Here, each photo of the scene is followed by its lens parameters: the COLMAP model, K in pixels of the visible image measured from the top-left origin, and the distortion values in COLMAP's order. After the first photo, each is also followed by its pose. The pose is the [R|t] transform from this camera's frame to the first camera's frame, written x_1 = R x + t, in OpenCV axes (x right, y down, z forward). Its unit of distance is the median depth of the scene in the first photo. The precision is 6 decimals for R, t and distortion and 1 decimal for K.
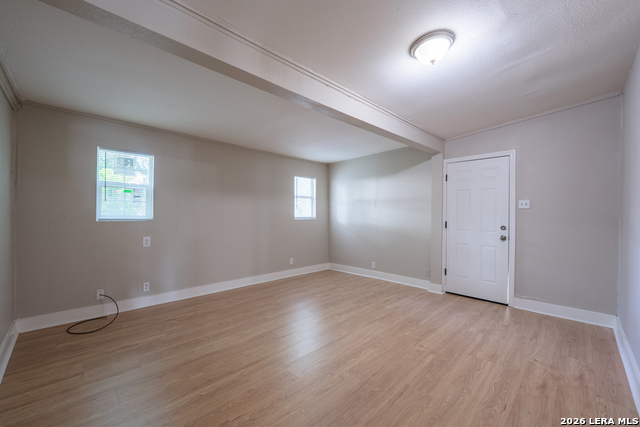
lens RADIAL K [[265.5, 0, 314.4], [0, 265.5, 215.0], [0, 0, 1]] dist [-0.012014, -0.000197]
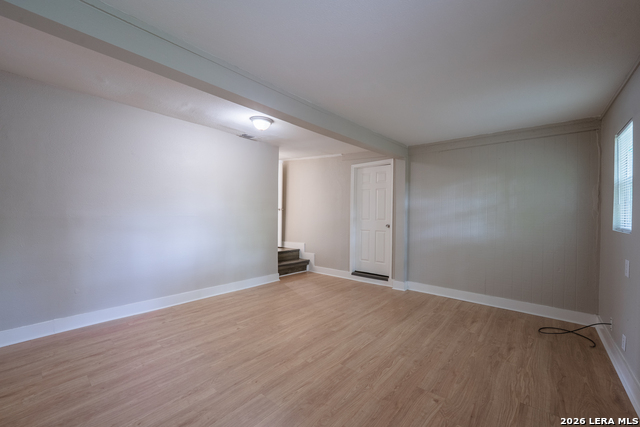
lens RADIAL K [[265.5, 0, 314.4], [0, 265.5, 215.0], [0, 0, 1]] dist [-0.012014, -0.000197]
pose [[-0.996908, -0.014498, -0.077229, 0.156476], [-0.015153, 0.999854, 0.007901, -0.016624], [0.077103, 0.009047, -0.996982, 2.025821]]
